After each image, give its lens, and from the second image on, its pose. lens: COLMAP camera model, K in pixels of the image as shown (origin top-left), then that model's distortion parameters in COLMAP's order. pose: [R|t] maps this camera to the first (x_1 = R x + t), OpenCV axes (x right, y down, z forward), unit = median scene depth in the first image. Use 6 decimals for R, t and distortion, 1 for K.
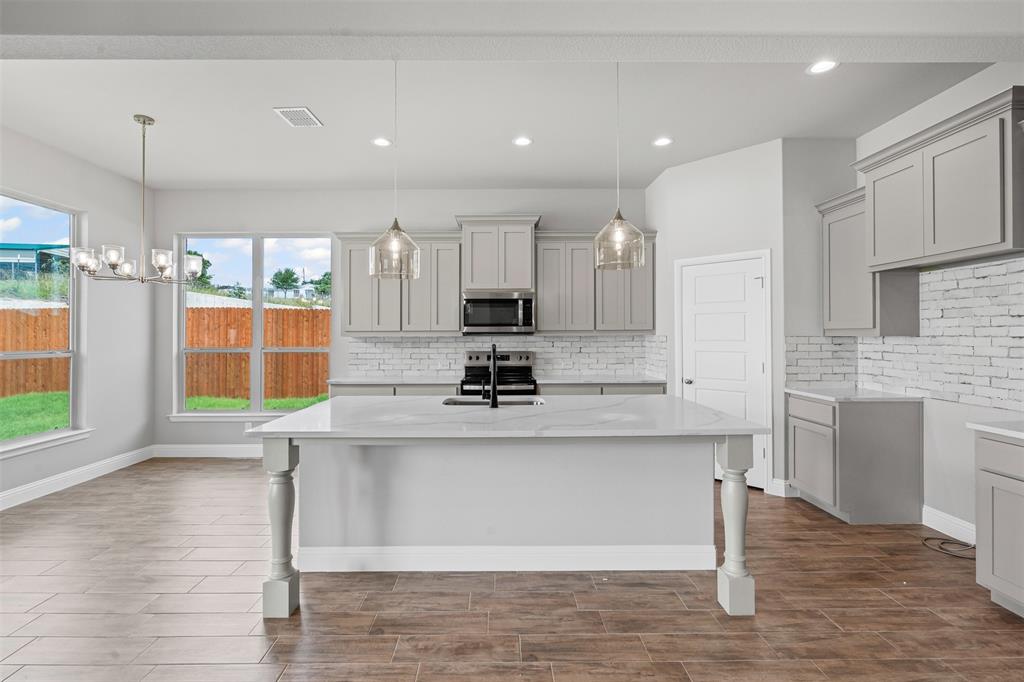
lens RADIAL K [[465.9, 0, 502.0], [0, 465.9, 331.6], [0, 0, 1]] dist [-0.004587, 0.001094]
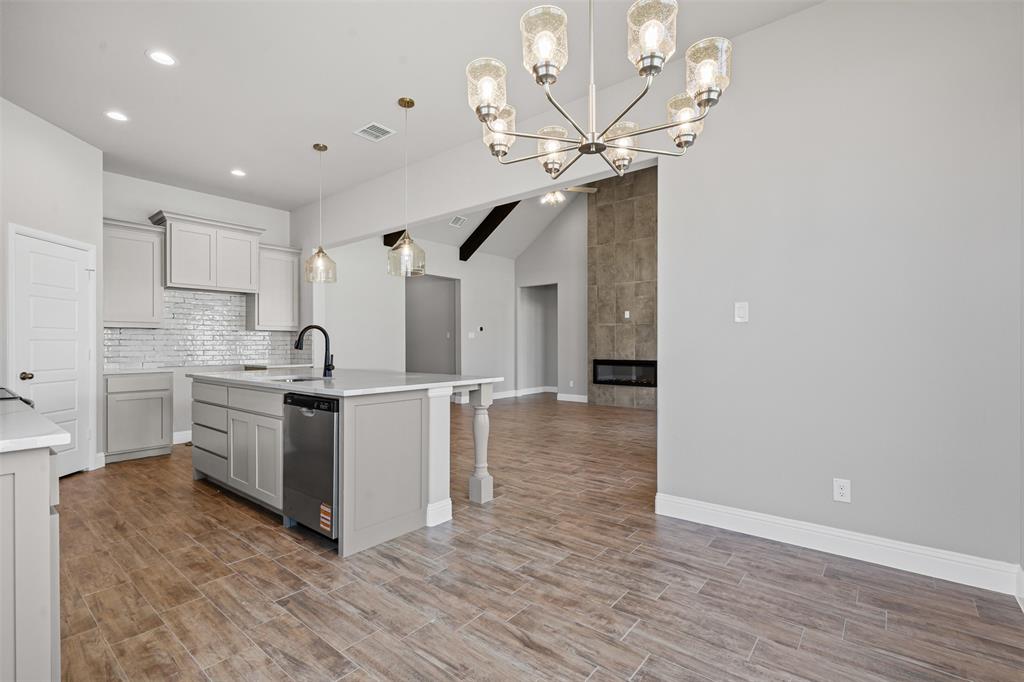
lens RADIAL K [[465.9, 0, 512.2], [0, 465.9, 345.6], [0, 0, 1]] dist [-0.004587, 0.001094]
pose [[-0.770694, 0.004874, 0.637187, -0.715515], [0.000317, 0.999974, -0.007265, 0.053956], [-0.637205, -0.005397, -0.770675, 0.992949]]
